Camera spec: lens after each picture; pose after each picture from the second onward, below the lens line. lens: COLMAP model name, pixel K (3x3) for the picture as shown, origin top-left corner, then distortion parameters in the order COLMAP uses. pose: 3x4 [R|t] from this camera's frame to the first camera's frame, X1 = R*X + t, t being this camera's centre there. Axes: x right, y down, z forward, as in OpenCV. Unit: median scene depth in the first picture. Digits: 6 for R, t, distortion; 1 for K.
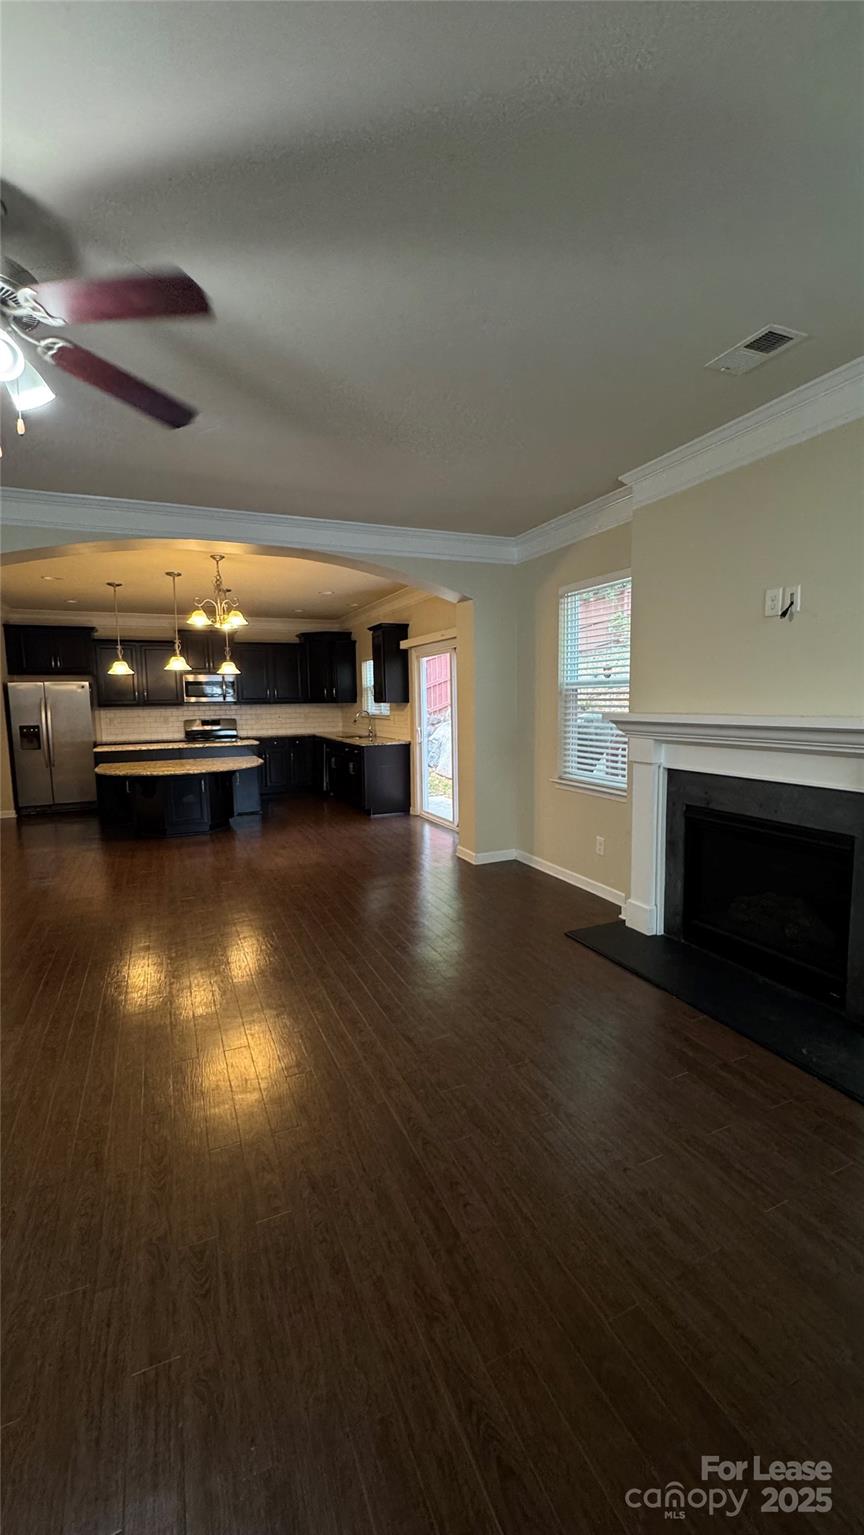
lens RADIAL K [[614.1, 0, 432.0], [0, 614.1, 767.5], [0, 0, 1]] dist [-0.000600, 0.000147]
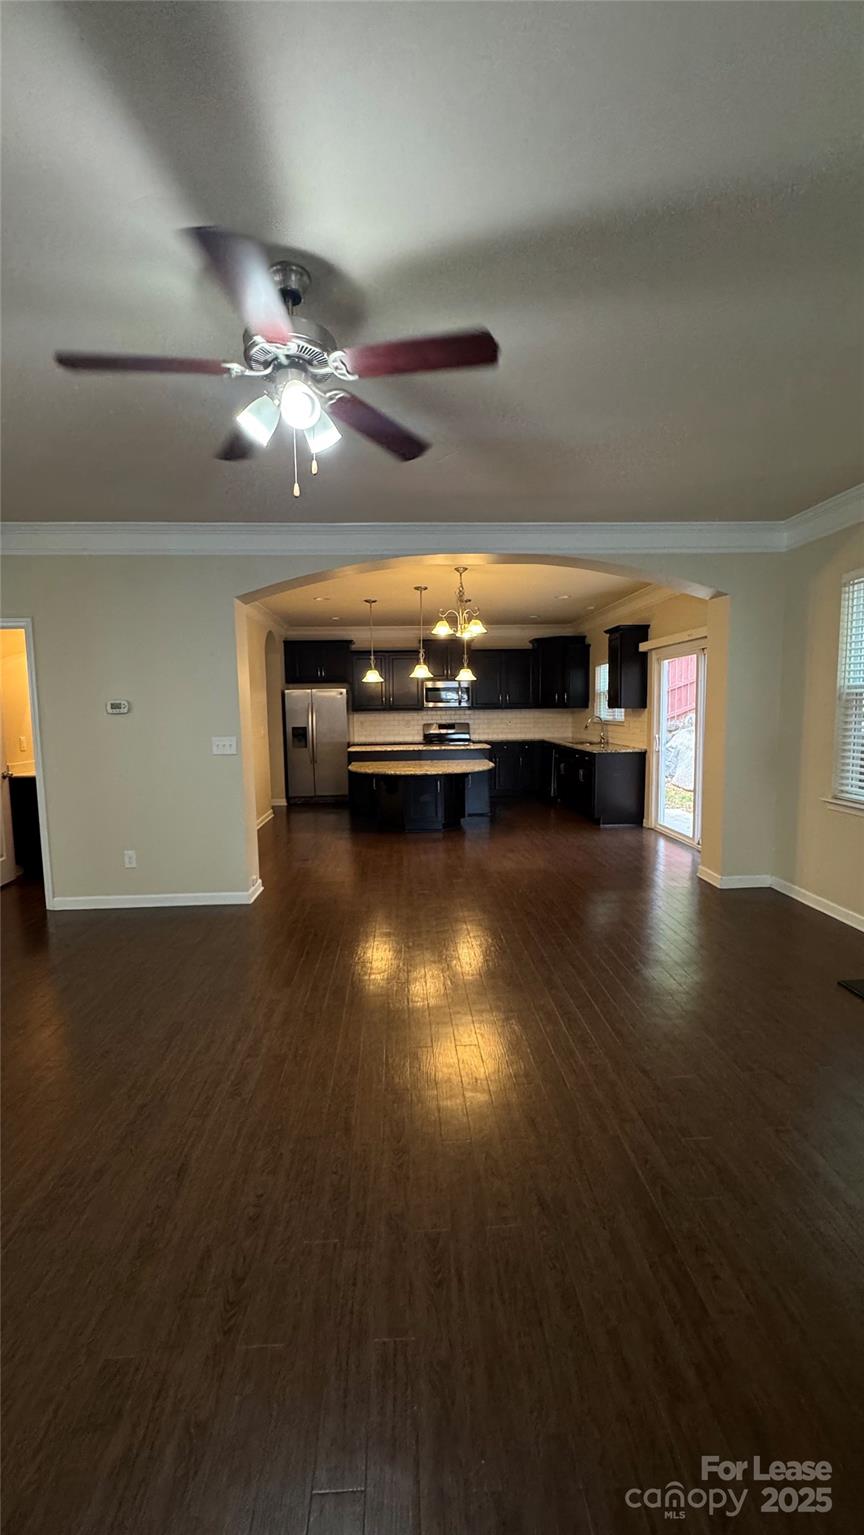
lens RADIAL K [[614.1, 0, 432.0], [0, 614.1, 767.5], [0, 0, 1]] dist [-0.000600, 0.000147]
pose [[0.934944, 0.036768, -0.352884, -0.010095], [-0.039422, 0.999223, -0.000333, -0.001475], [0.352598, 0.014222, 0.935667, 0.004356]]
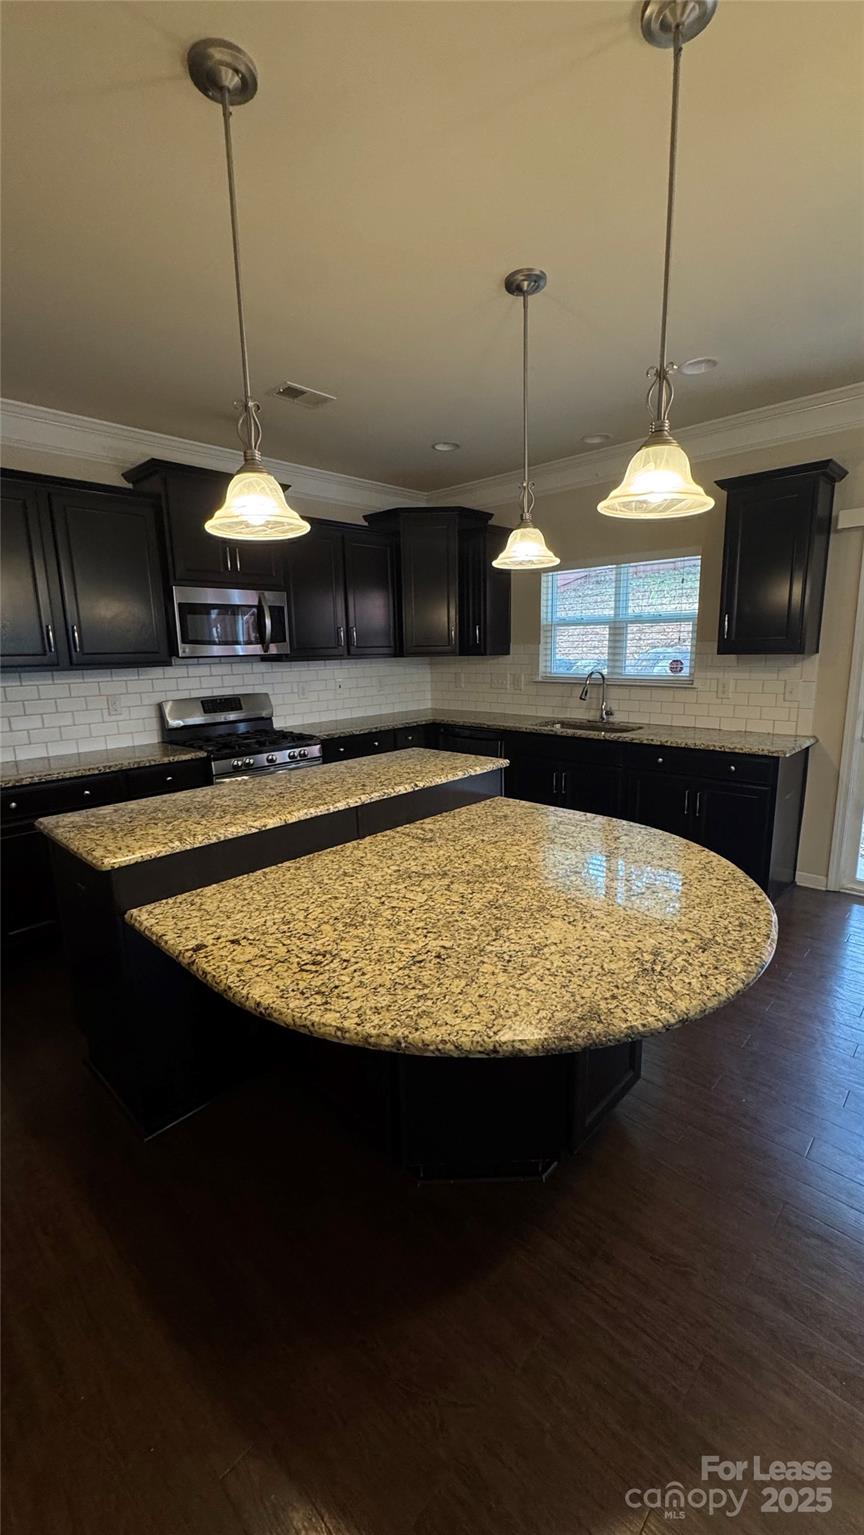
lens RADIAL K [[614.1, 0, 432.0], [0, 614.1, 767.5], [0, 0, 1]] dist [-0.000600, 0.000147]
pose [[0.923339, -0.078121, 0.375956, -0.507693], [0.048070, 0.994900, 0.088674, -0.078919], [-0.380966, -0.063804, 0.922385, 0.714041]]
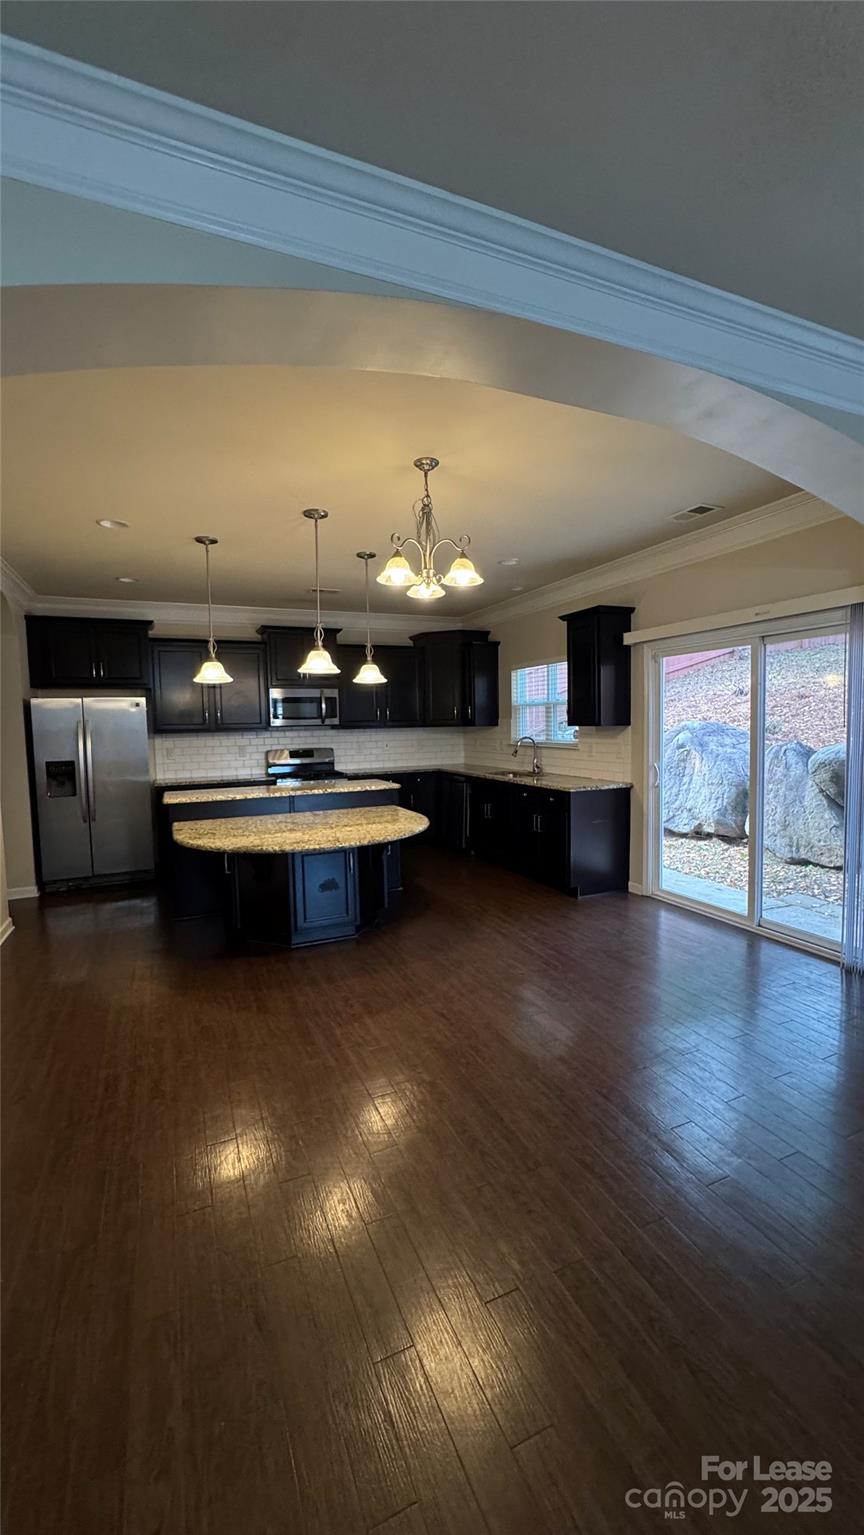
lens RADIAL K [[614.1, 0, 432.0], [0, 614.1, 767.5], [0, 0, 1]] dist [-0.000600, 0.000147]
pose [[0.999977, -0.003667, -0.005628, -0.261292], [0.003464, 0.999361, -0.035578, -0.039052], [0.005755, 0.035557, 0.999351, 0.350905]]
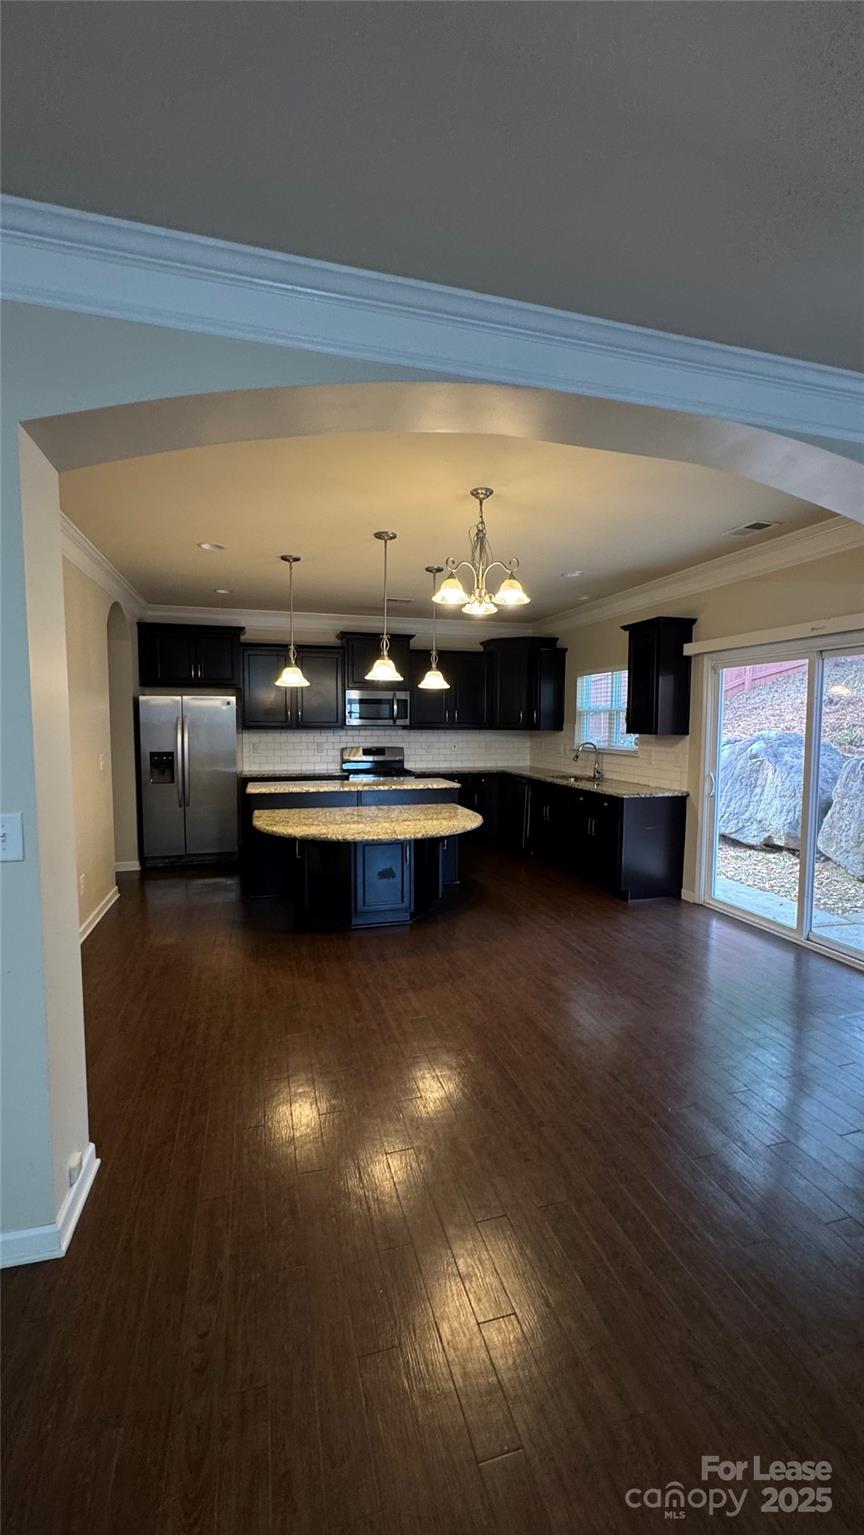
lens RADIAL K [[614.1, 0, 432.0], [0, 614.1, 767.5], [0, 0, 1]] dist [-0.000600, 0.000147]
pose [[0.990132, 0.032157, -0.136402, -0.234268], [-0.036829, 0.998814, -0.031862, -0.039979], [0.135215, 0.036571, 0.990141, 0.309642]]
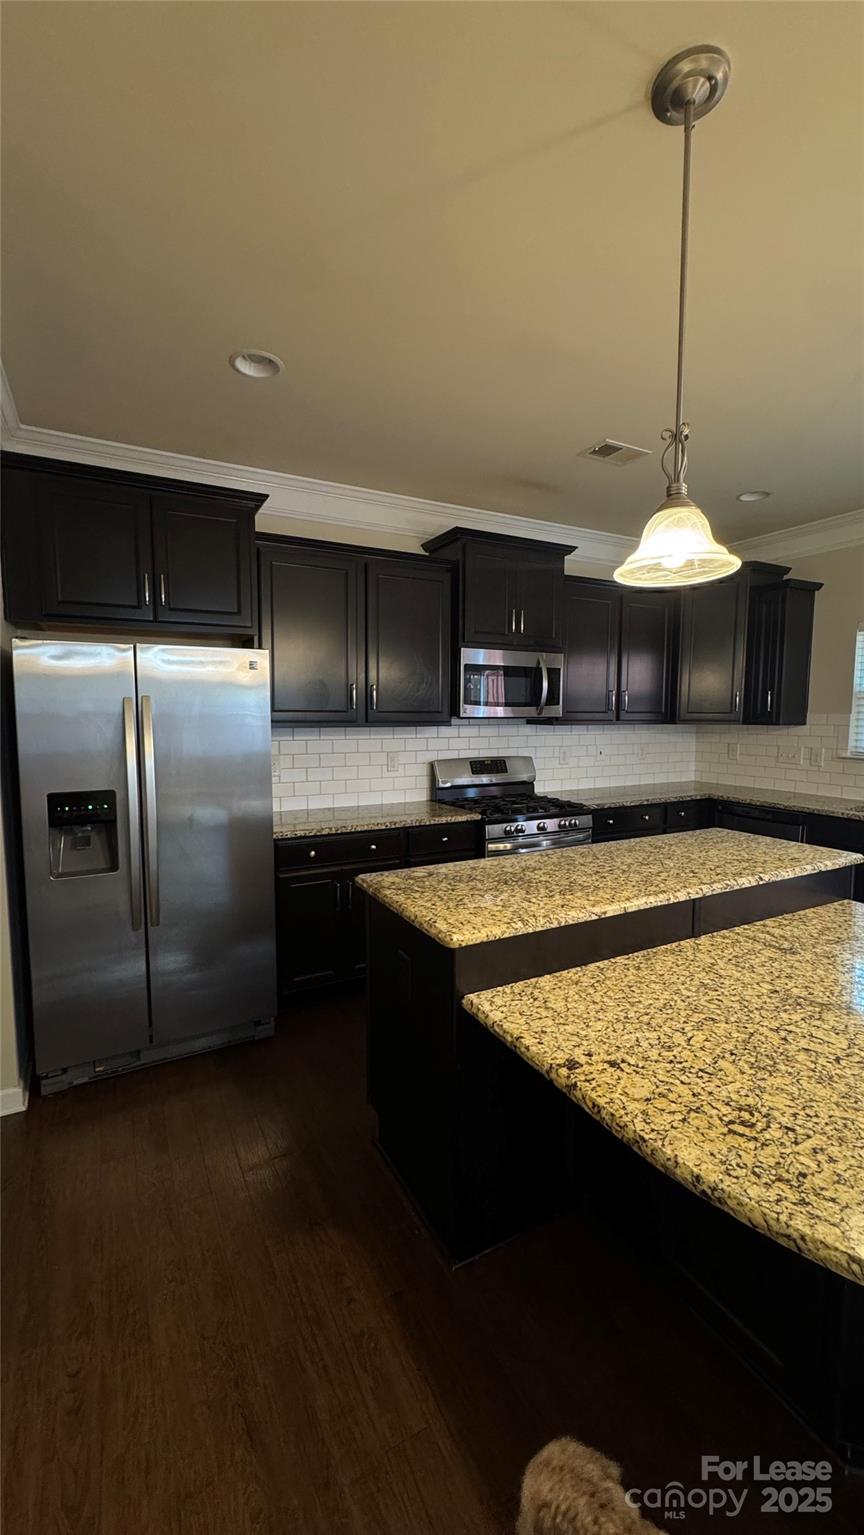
lens RADIAL K [[614.1, 0, 432.0], [0, 614.1, 767.5], [0, 0, 1]] dist [-0.000600, 0.000147]
pose [[0.997048, 0.012305, 0.075789, -0.561263], [-0.010759, 0.999726, -0.020774, -0.082515], [-0.076024, 0.019897, 0.996907, 0.763747]]
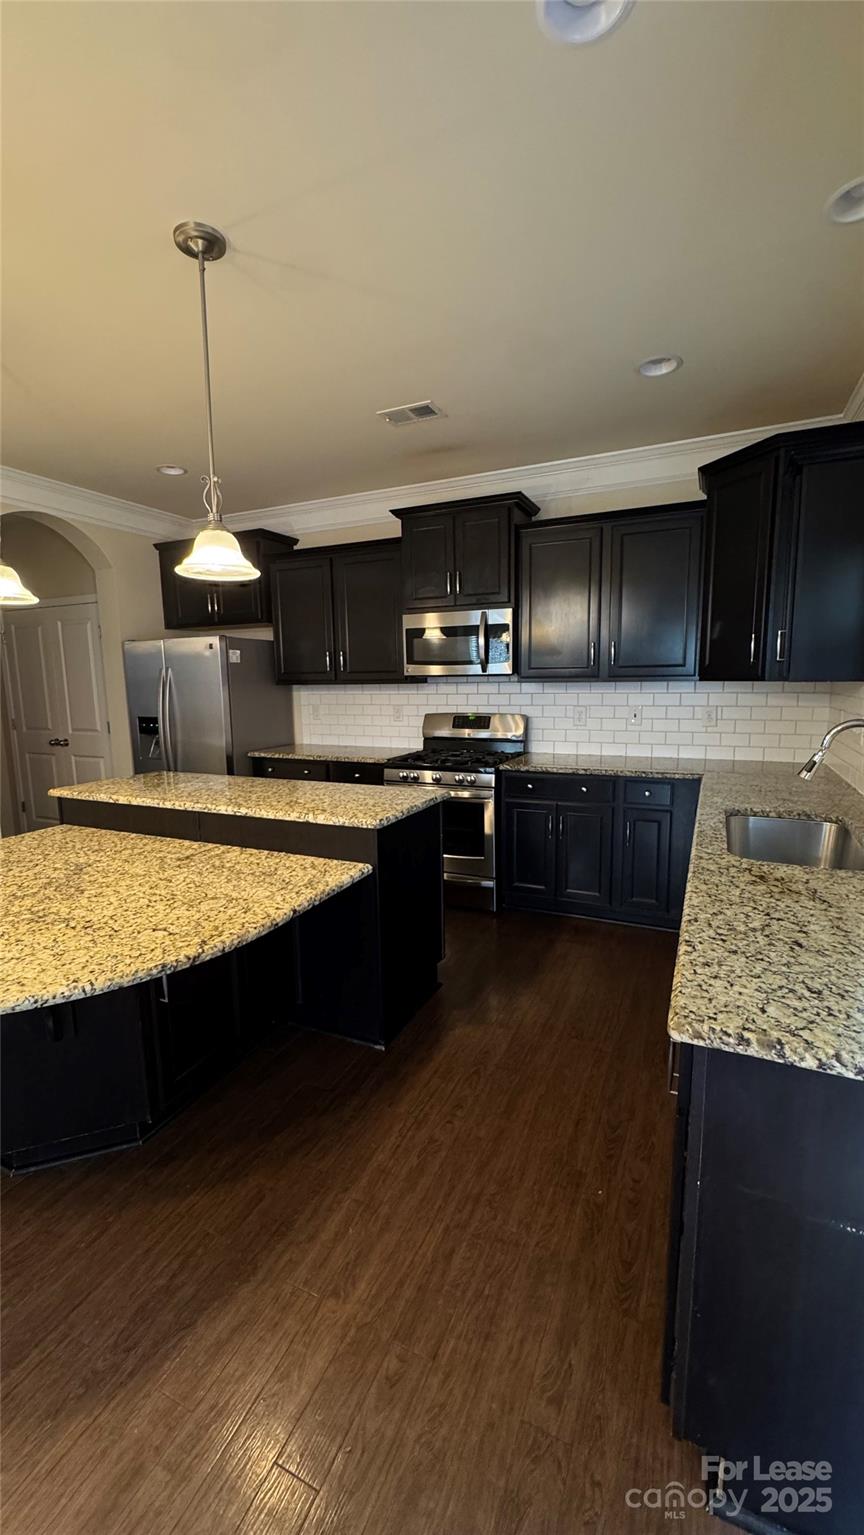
lens RADIAL K [[614.1, 0, 432.0], [0, 614.1, 767.5], [0, 0, 1]] dist [-0.000600, 0.000147]
pose [[0.659227, 0.118629, -0.742527, -0.057575], [-0.076585, 0.992934, 0.090642, -0.102285], [0.748034, -0.002887, 0.663654, 0.891669]]
